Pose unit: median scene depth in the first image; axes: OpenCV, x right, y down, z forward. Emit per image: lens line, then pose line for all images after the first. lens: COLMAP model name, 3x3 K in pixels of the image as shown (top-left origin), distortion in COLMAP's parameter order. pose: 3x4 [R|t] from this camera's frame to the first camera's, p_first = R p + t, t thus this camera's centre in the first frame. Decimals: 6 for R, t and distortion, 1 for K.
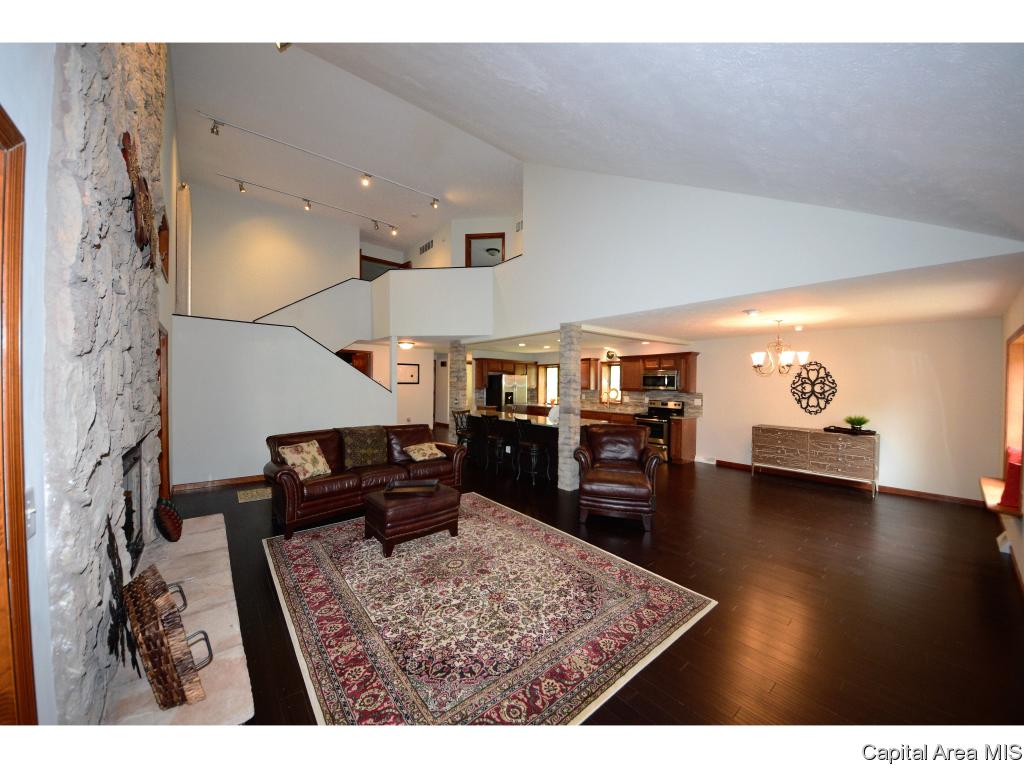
lens RADIAL K [[364.6, 0, 514.5], [0, 364.6, 388.6], [0, 0, 1]] dist [0.007425, -0.000088]
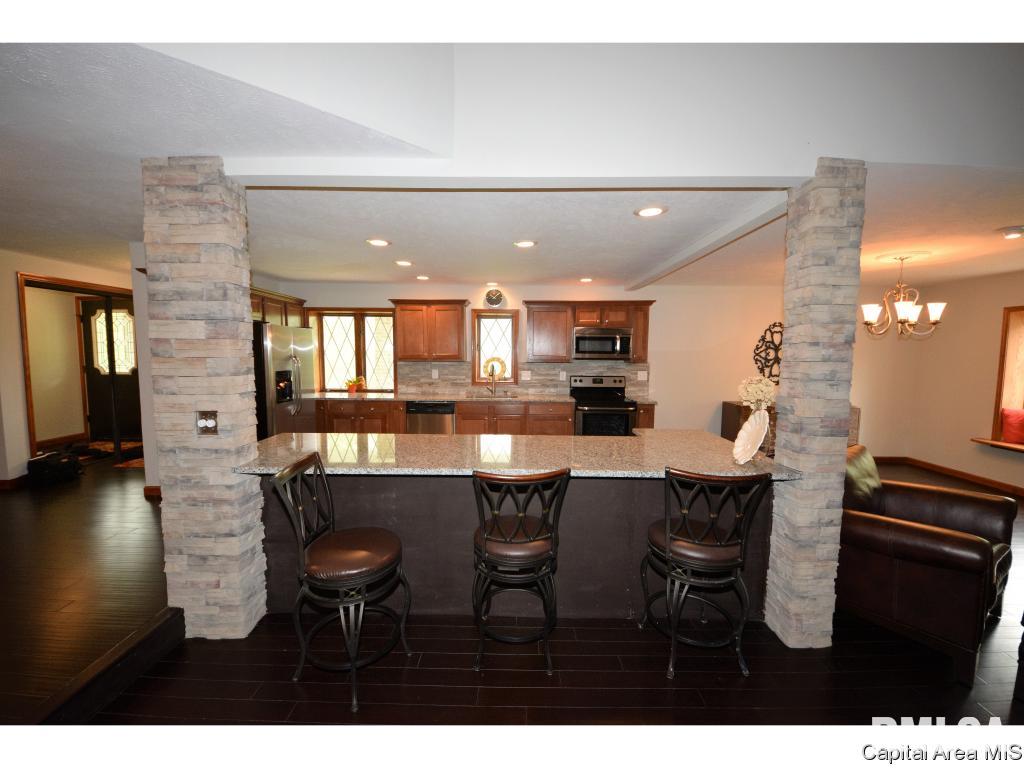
lens RADIAL K [[409.8, 0, 512.0], [0, 409.8, 384.0], [0, 0, 1]] dist [0.000458, -0.000154]
pose [[0.644159, -0.066058, 0.762034, -0.300282], [0.011613, 0.996994, 0.076610, -0.011917], [-0.764804, -0.040499, 0.642989, 0.843837]]
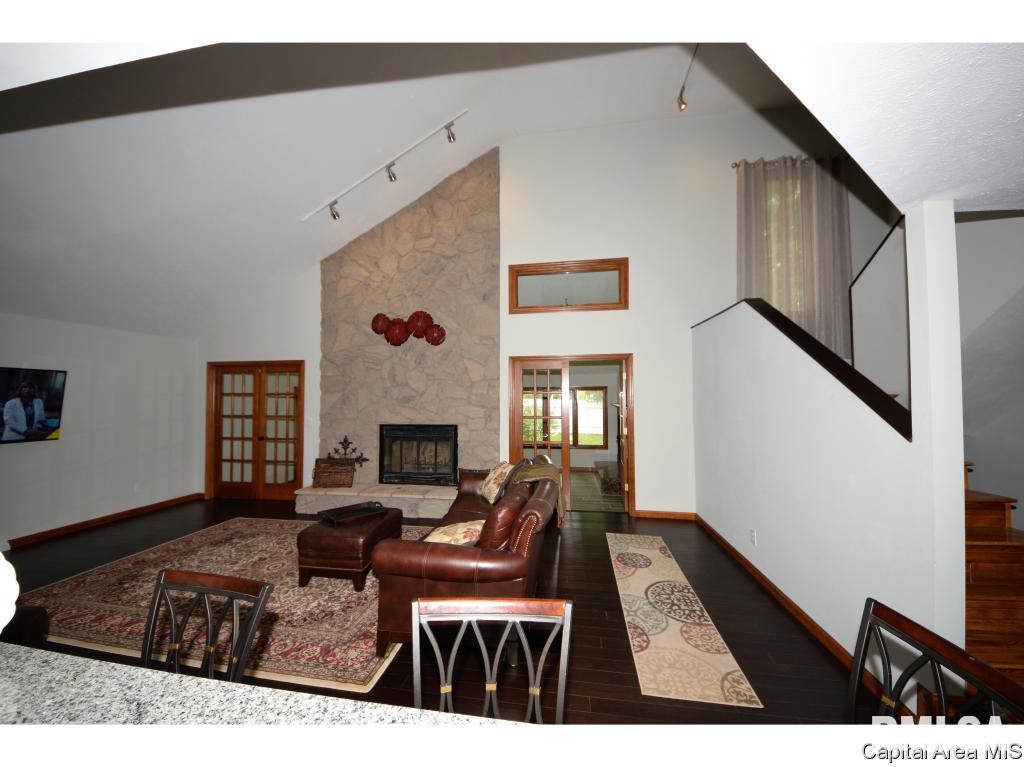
lens RADIAL K [[364.6, 0, 514.5], [0, 364.6, 388.1], [0, 0, 1]] dist [0.007425, -0.000088]
pose [[-0.751732, -0.020149, -0.659161, 0.018409], [-0.009924, 0.999766, -0.019242, -0.017900], [0.659395, -0.007923, -0.751755, 1.149874]]
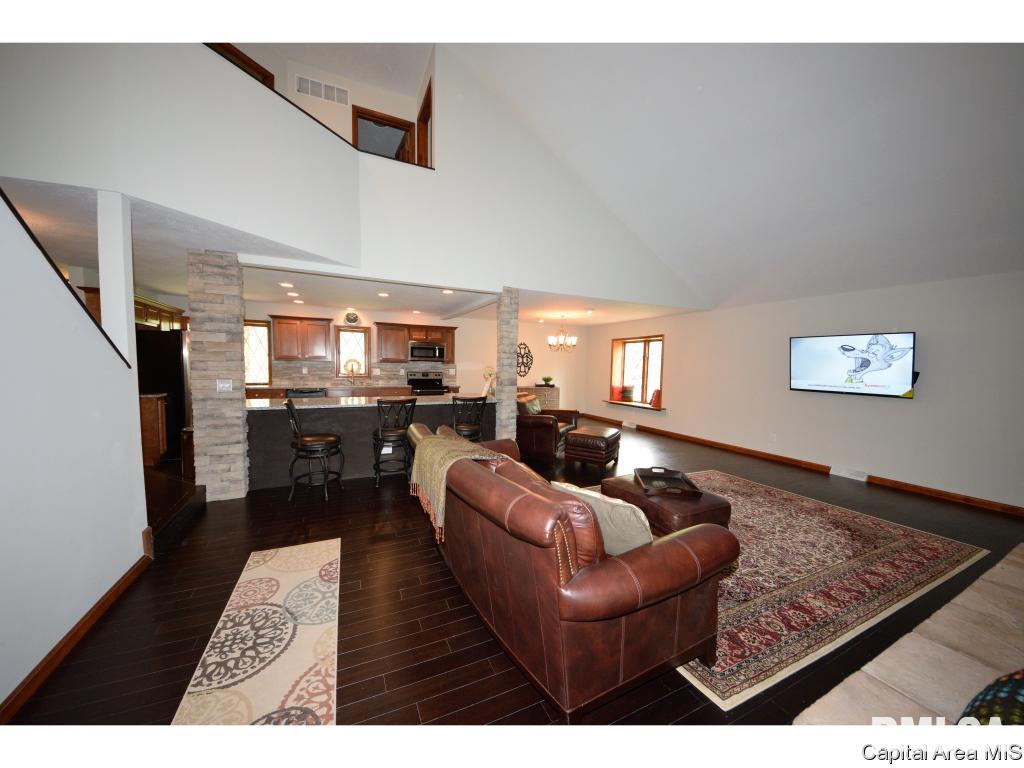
lens RADIAL K [[364.6, 0, 514.5], [0, 364.6, 388.6], [0, 0, 1]] dist [0.007425, -0.000088]
pose [[0.248360, -0.073317, 0.965889, -0.654850], [-0.002483, 0.997080, 0.076323, 0.002140], [-0.968665, -0.021354, 0.247452, 0.657262]]
